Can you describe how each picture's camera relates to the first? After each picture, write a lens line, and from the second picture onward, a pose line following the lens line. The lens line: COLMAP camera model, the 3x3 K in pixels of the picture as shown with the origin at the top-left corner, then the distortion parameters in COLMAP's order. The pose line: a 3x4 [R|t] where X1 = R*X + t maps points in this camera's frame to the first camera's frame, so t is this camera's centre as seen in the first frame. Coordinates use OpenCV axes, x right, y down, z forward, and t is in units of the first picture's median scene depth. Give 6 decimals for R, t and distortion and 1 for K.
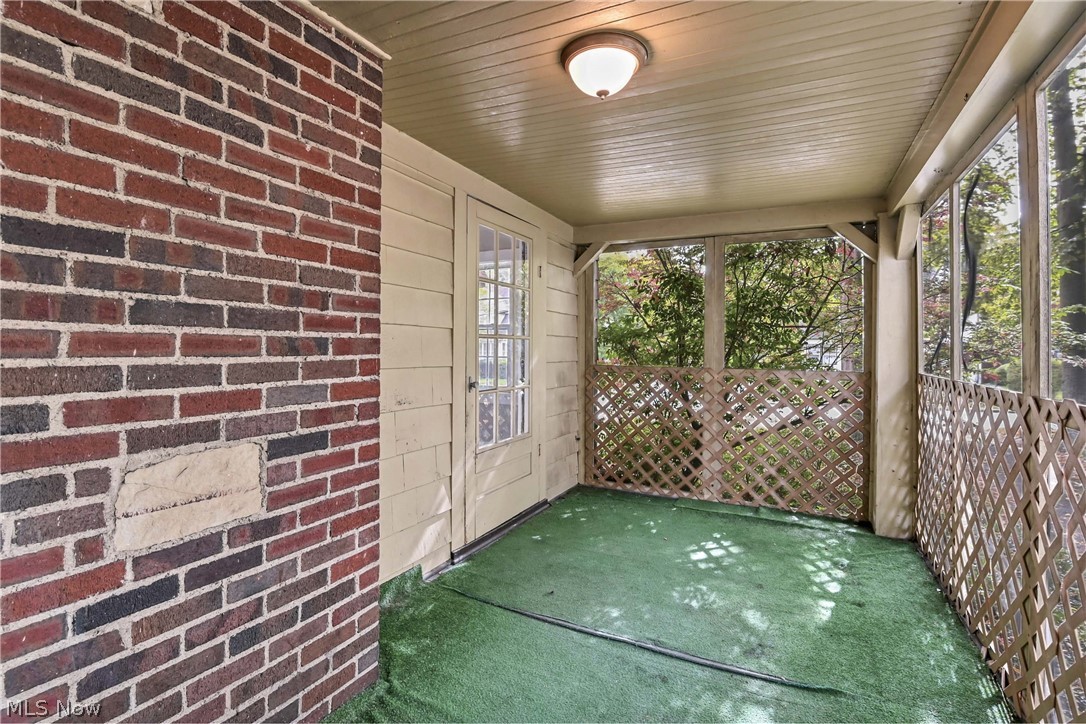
lens RADIAL K [[508.6, 0, 545.8], [0, 508.6, 355.6], [0, 0, 1]] dist [-0.003578, -0.000963]
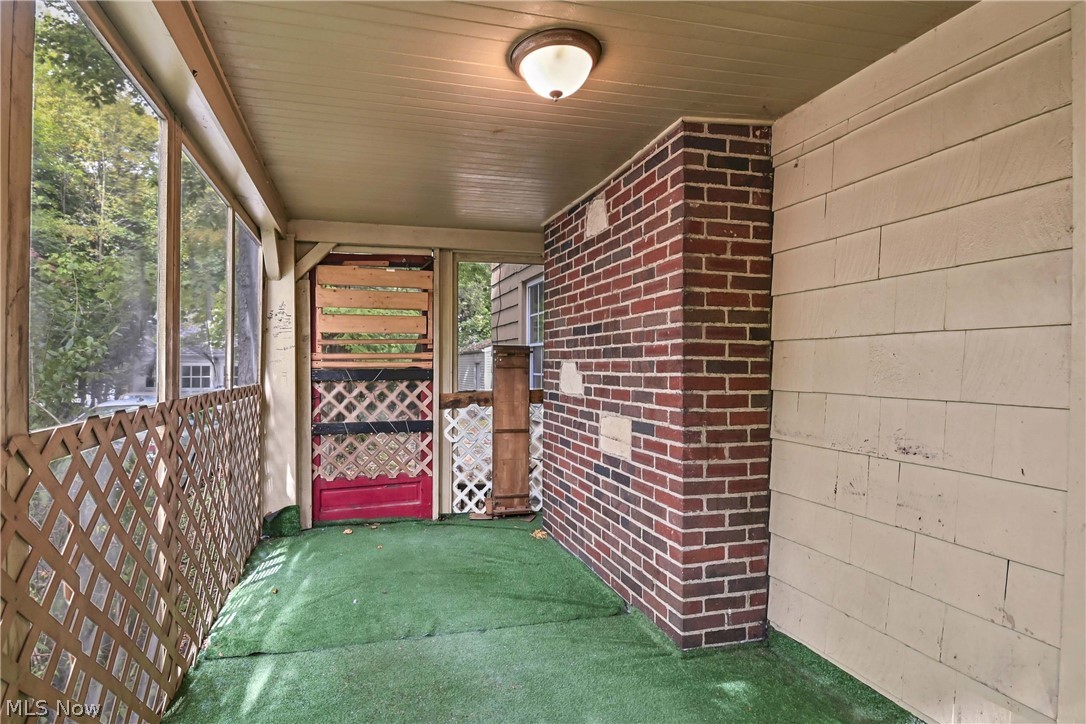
lens RADIAL K [[508.6, 0, 545.8], [0, 508.6, 355.6], [0, 0, 1]] dist [-0.003578, -0.000963]
pose [[-0.679859, -0.012217, -0.733241, 0.908519], [-0.003032, 0.999900, -0.013848, -0.030556], [0.733337, -0.007192, -0.679828, 1.883768]]
